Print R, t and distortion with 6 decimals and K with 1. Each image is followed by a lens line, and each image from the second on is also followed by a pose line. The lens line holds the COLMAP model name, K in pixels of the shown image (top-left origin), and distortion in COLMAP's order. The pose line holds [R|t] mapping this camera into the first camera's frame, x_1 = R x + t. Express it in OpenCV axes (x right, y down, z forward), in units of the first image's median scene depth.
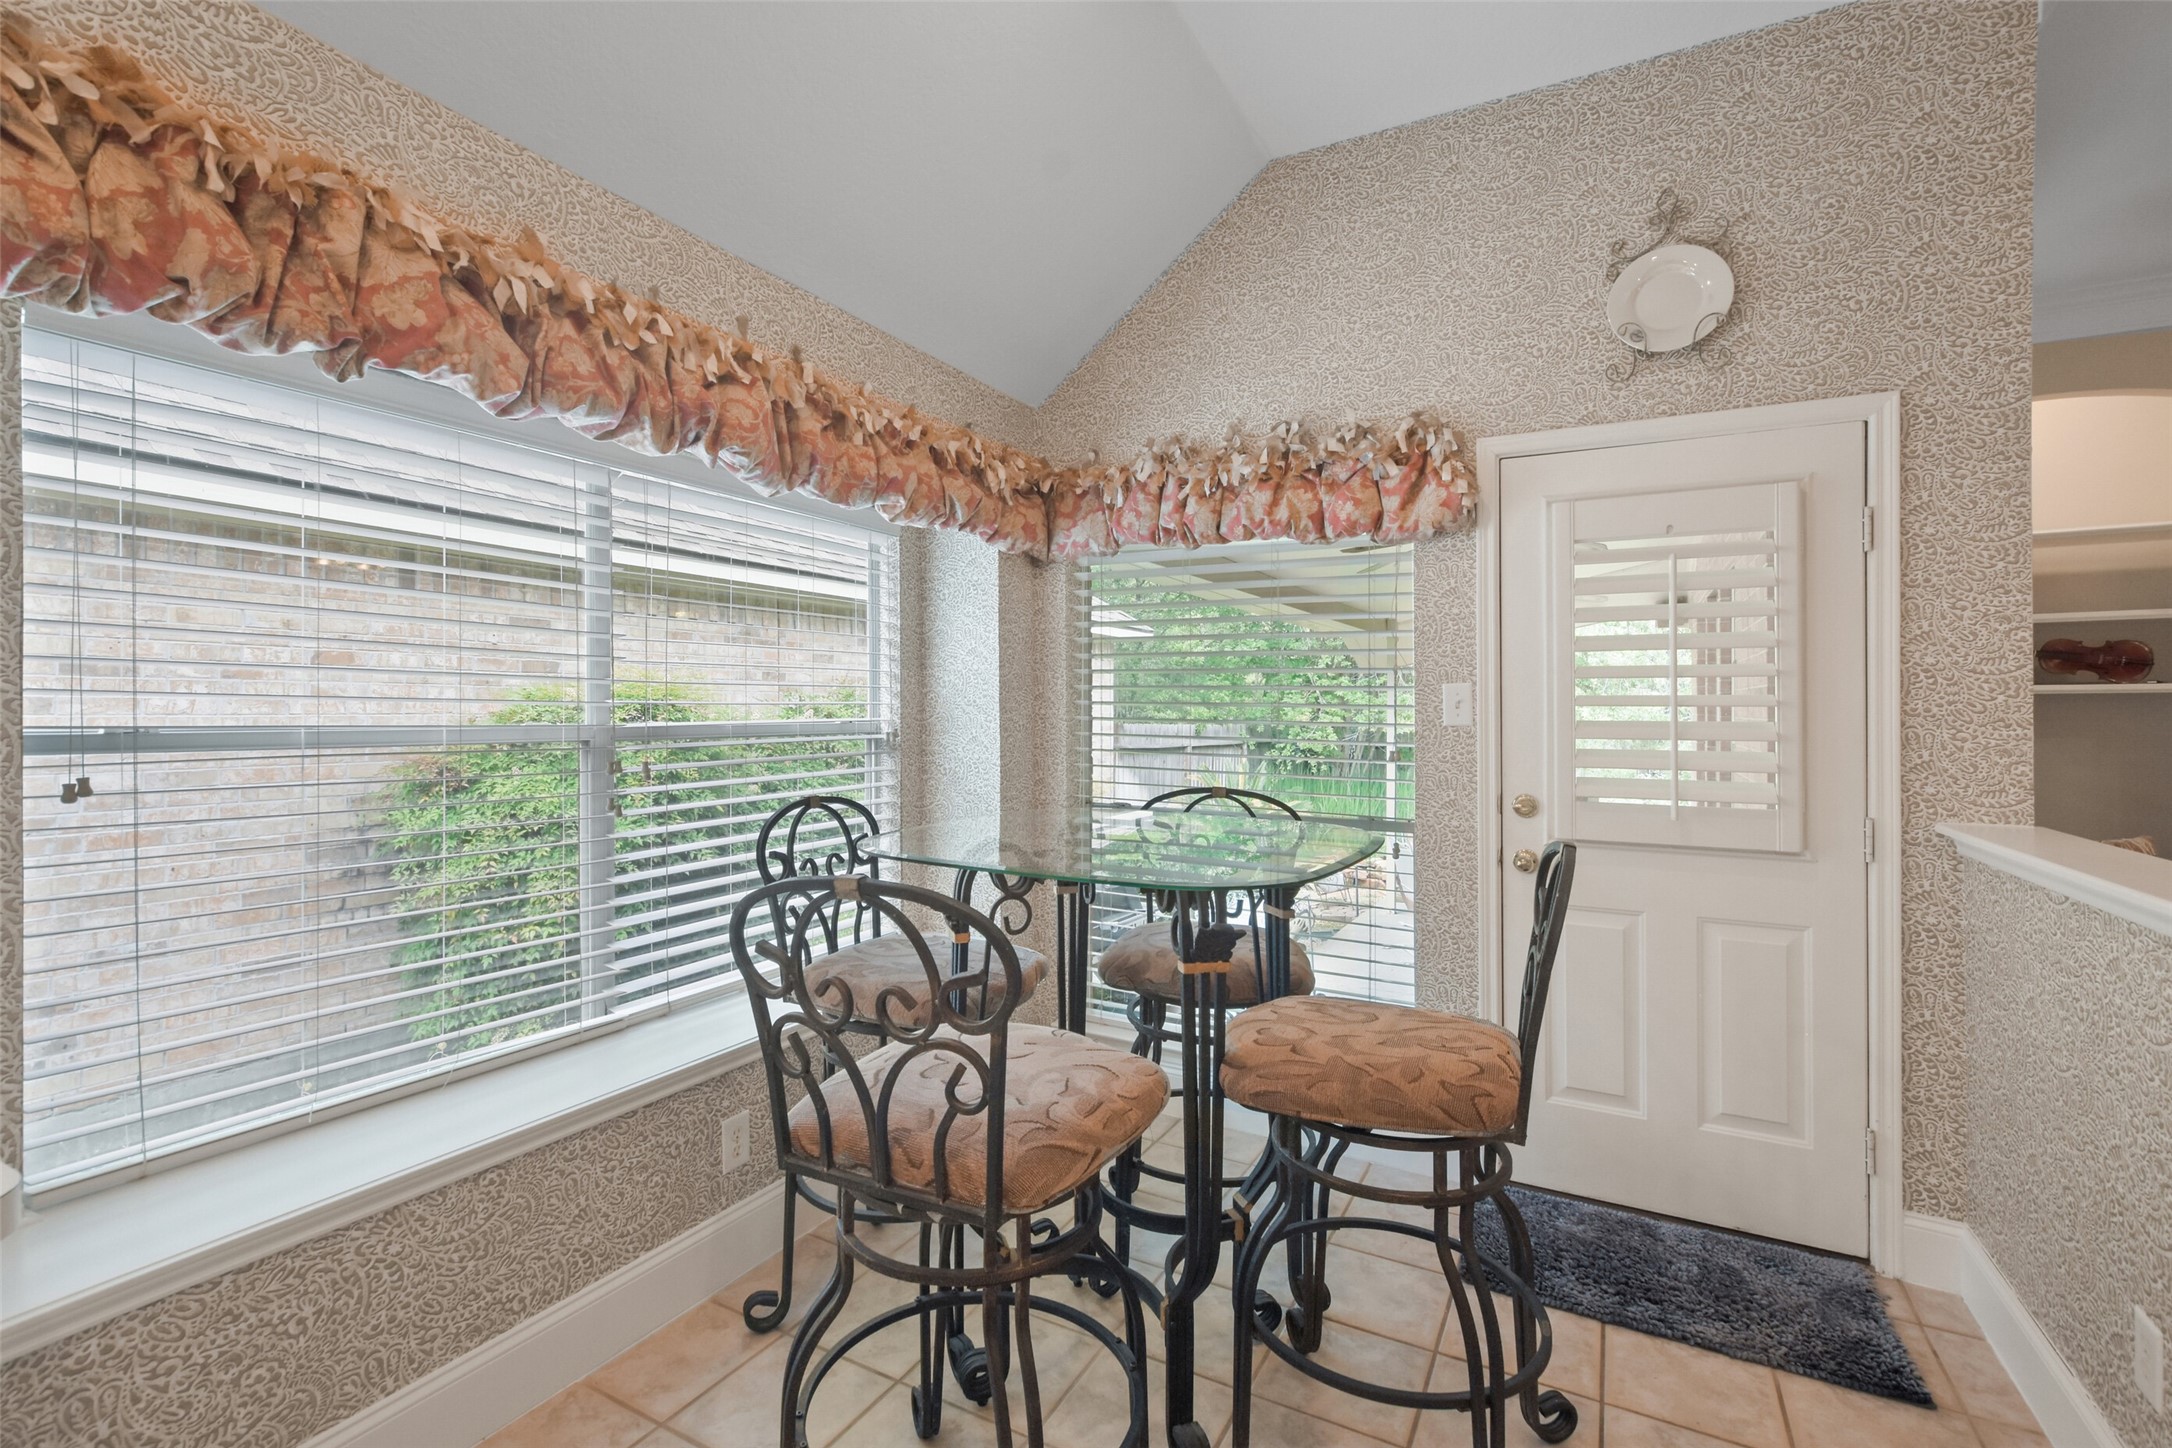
lens RADIAL K [[969.7, 0, 1086.1], [0, 969.7, 702.7], [0, 0, 1]] dist [-0.001581, 0.002409]
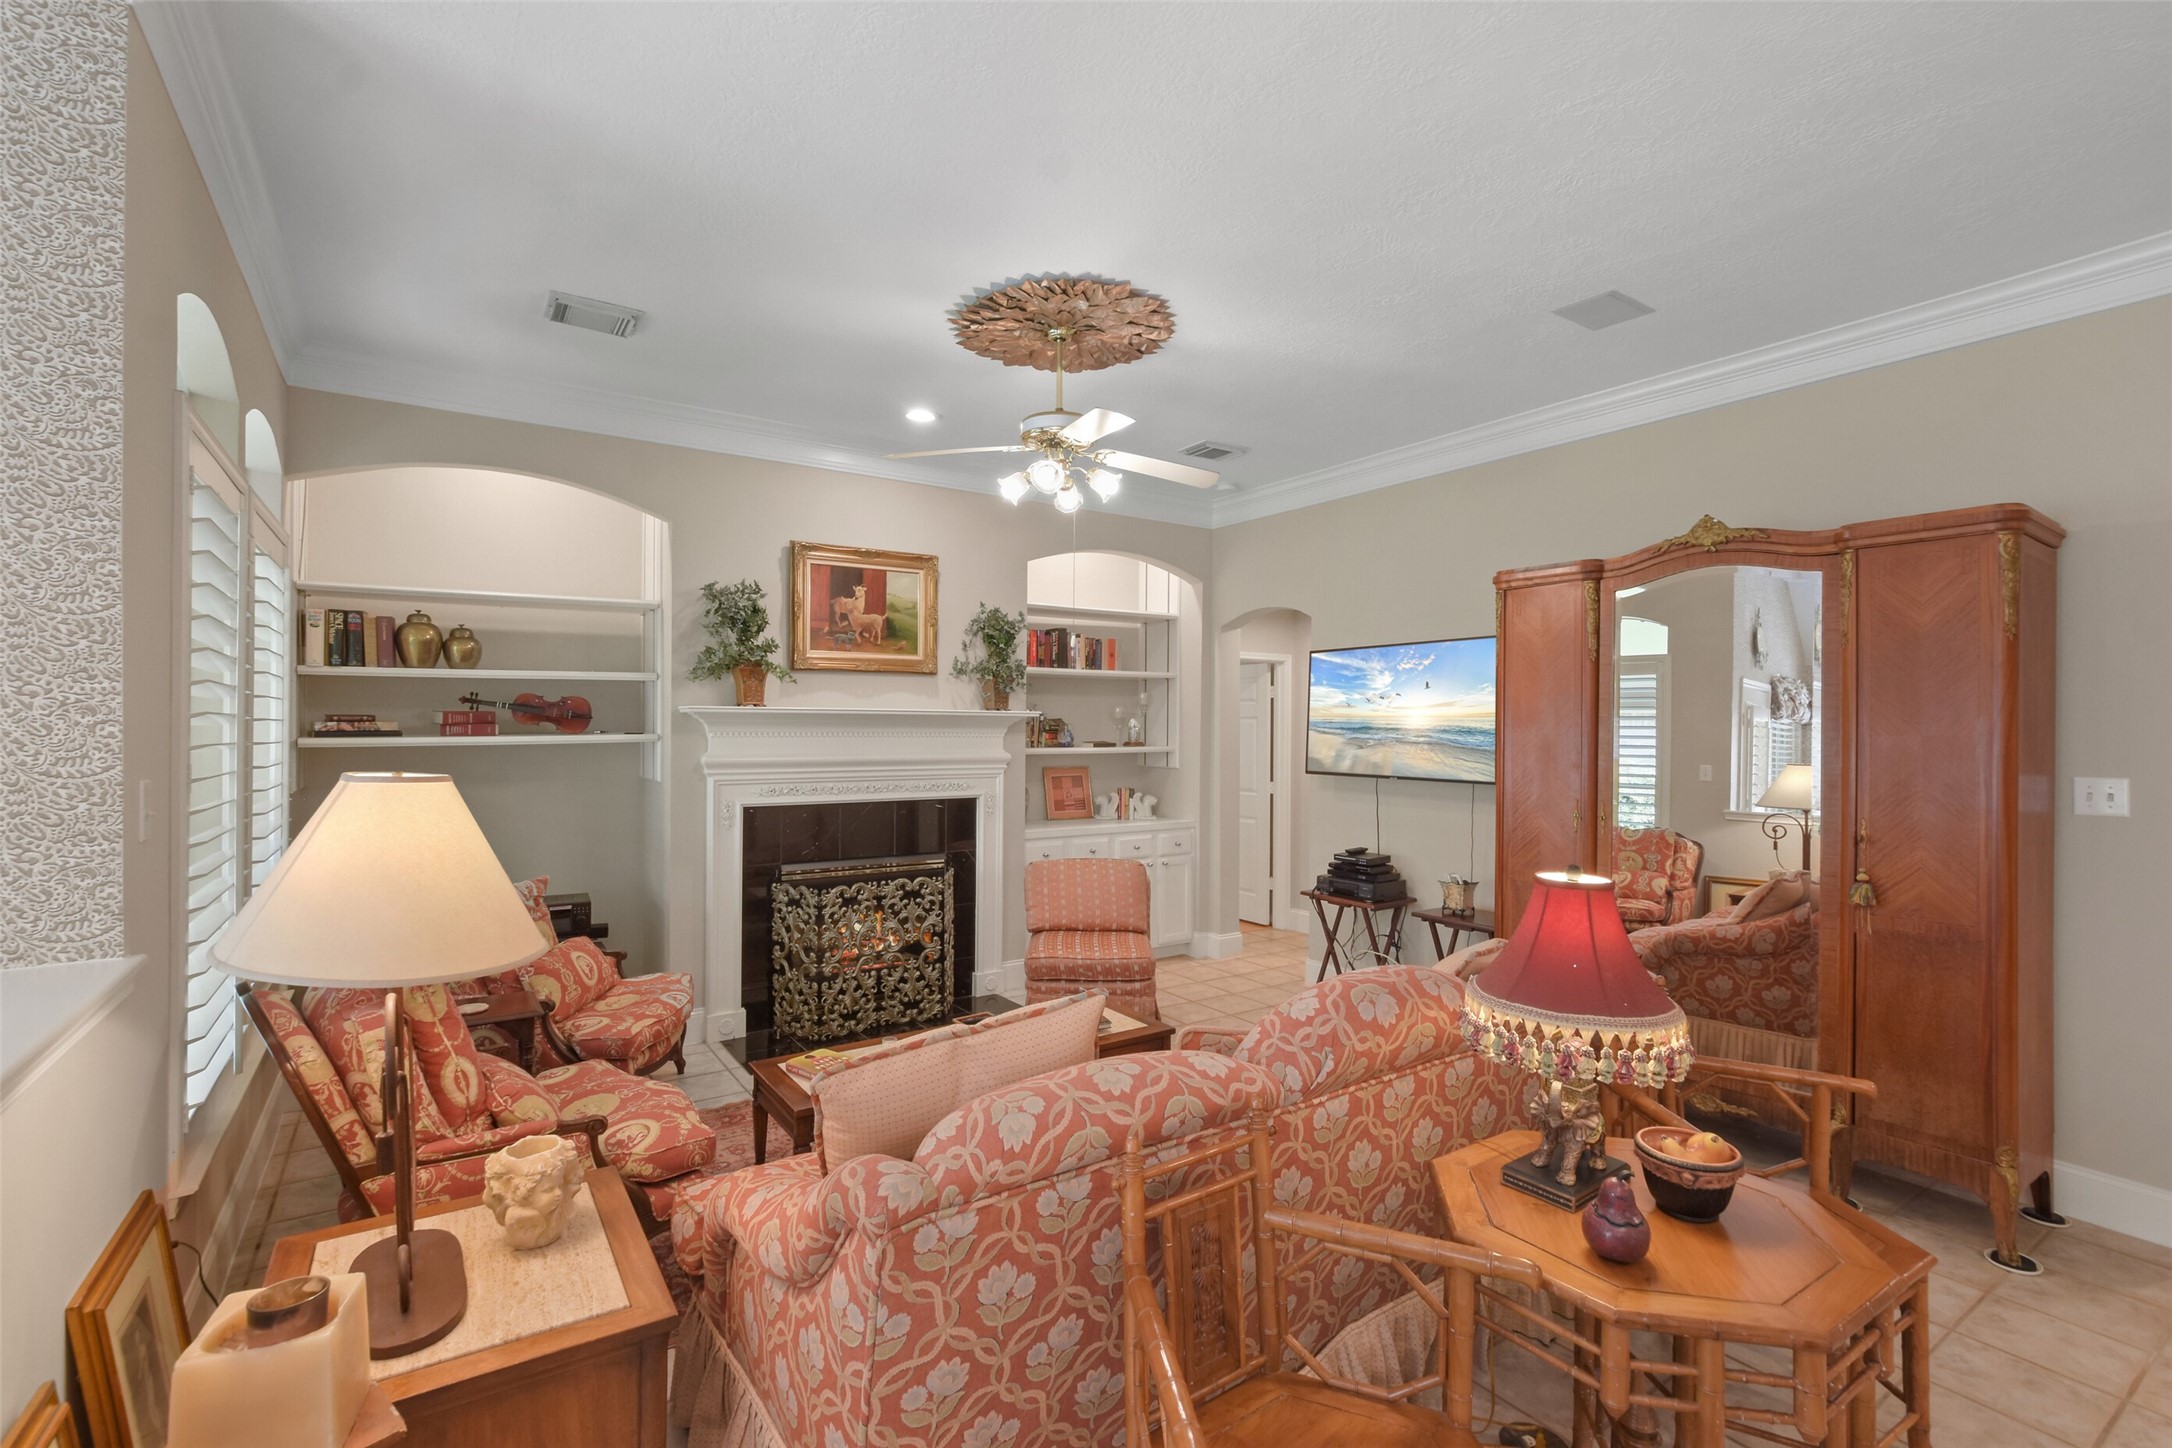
lens RADIAL K [[969.7, 0, 1076.1], [0, 969.7, 716.4], [0, 0, 1]] dist [-0.001581, 0.002409]
pose [[0.459621, -0.000676, 0.888115, 0.488470], [-0.004231, 0.999987, 0.002951, -0.070555], [-0.888105, -0.005113, 0.459612, -0.096962]]
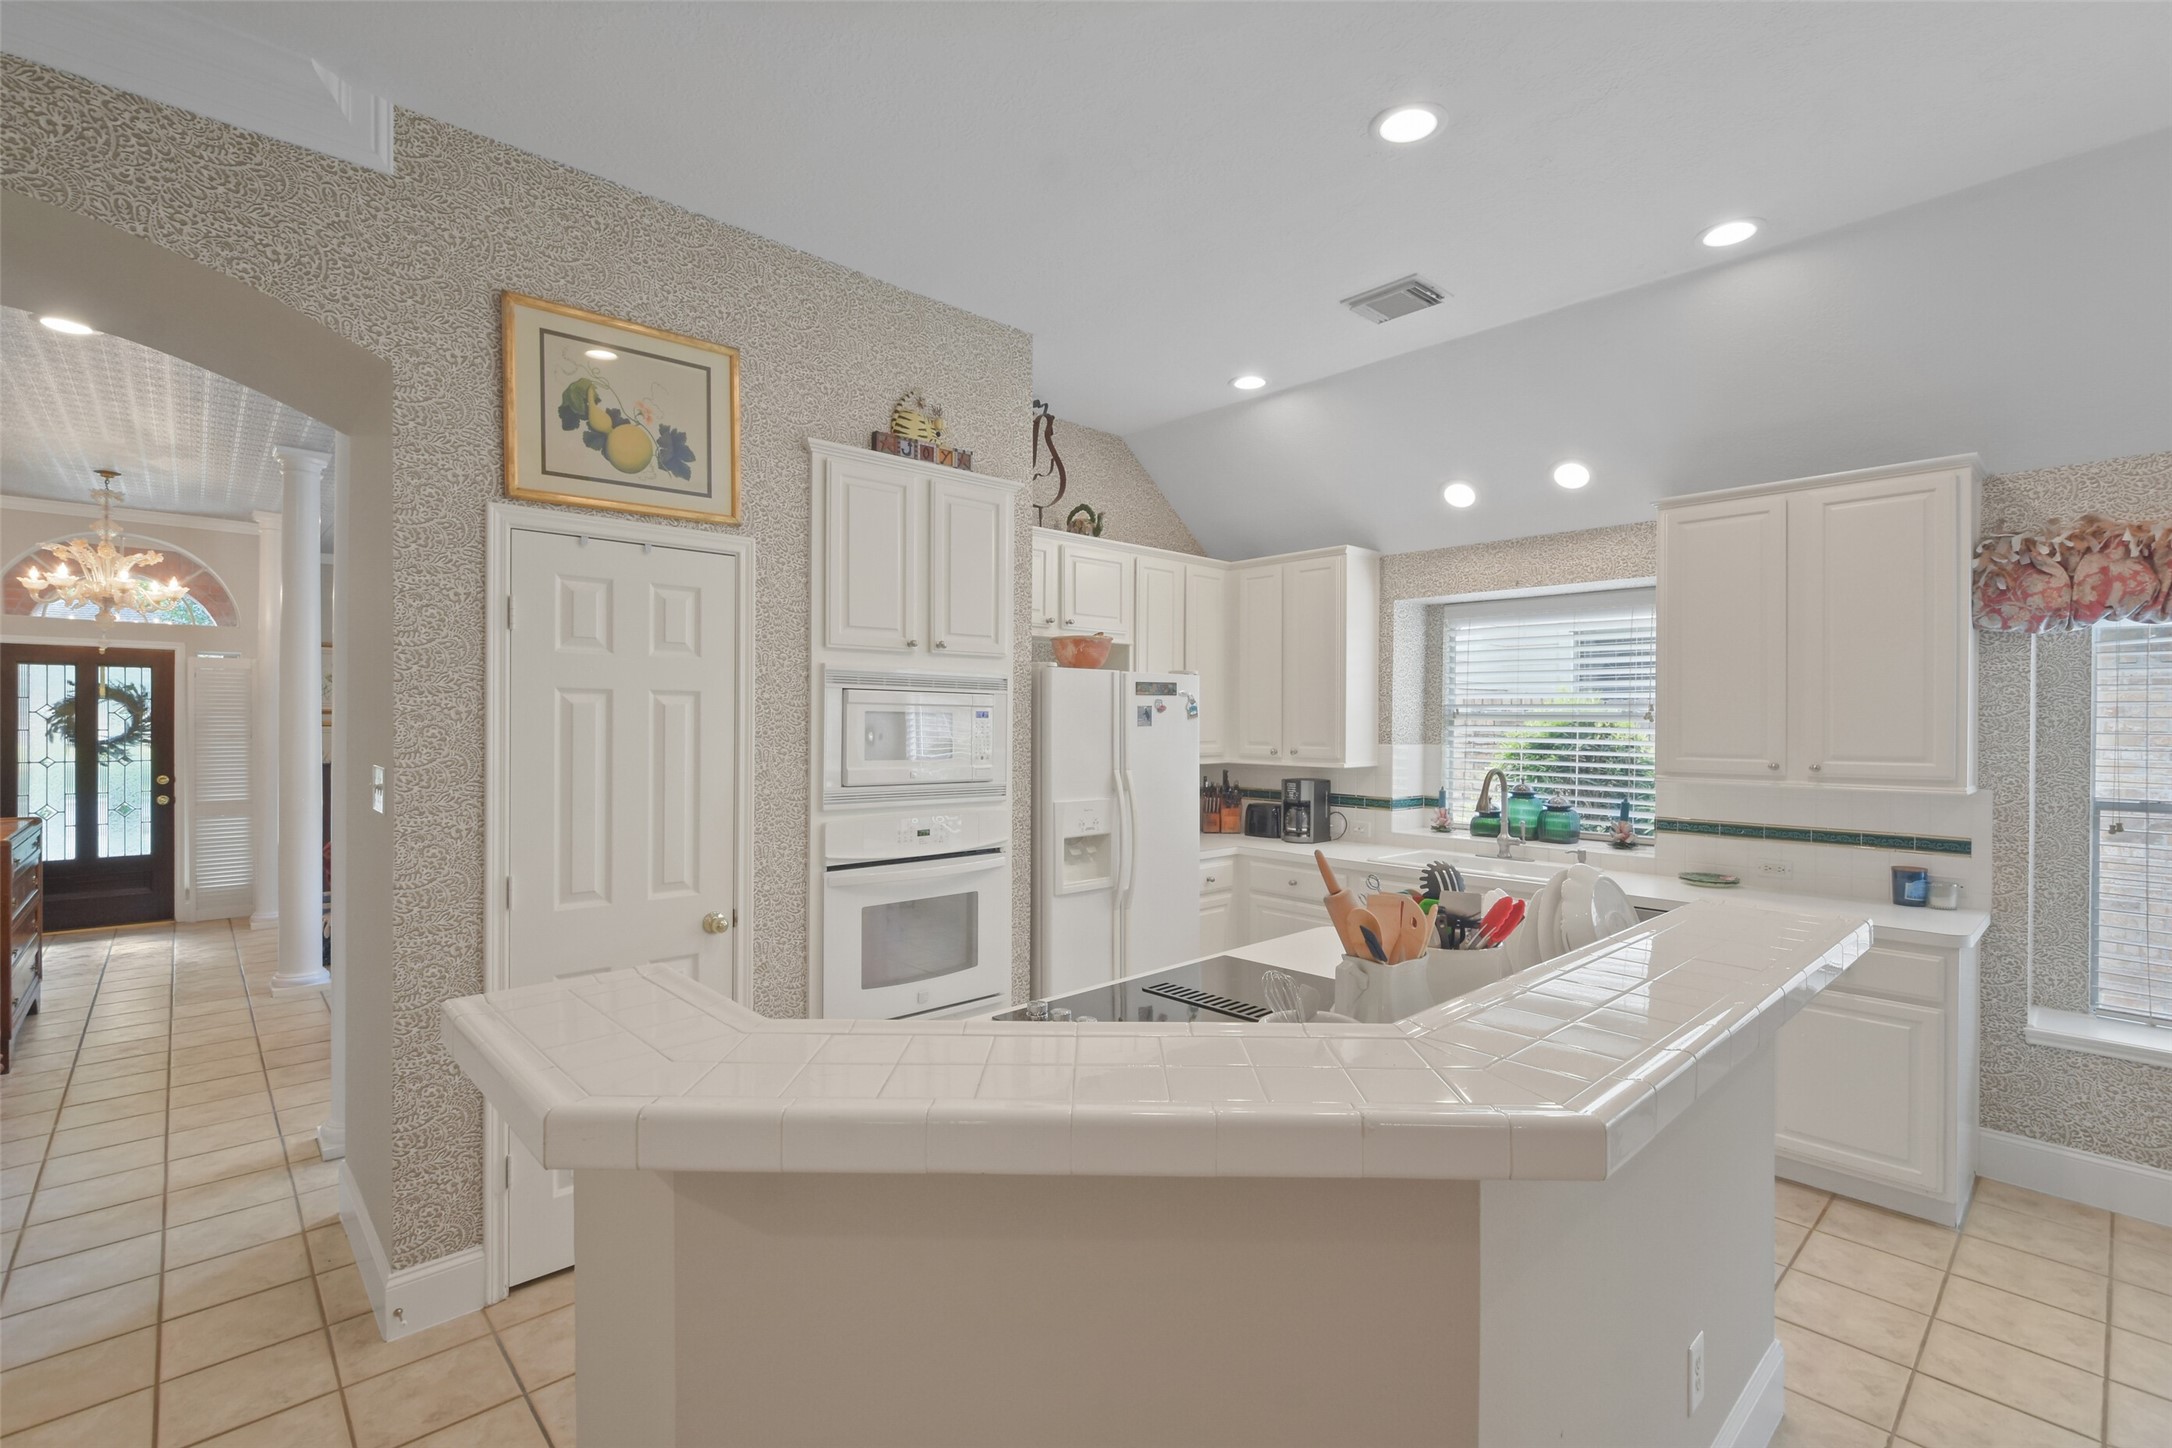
lens RADIAL K [[969.7, 0, 1090.3], [0, 969.7, 718.2], [0, 0, 1]] dist [-0.001581, 0.002409]
pose [[-0.315746, -0.012628, -0.948760, 0.980633], [-0.005717, 0.999919, -0.011407, -0.066201], [0.948827, 0.001822, -0.315793, -0.272272]]
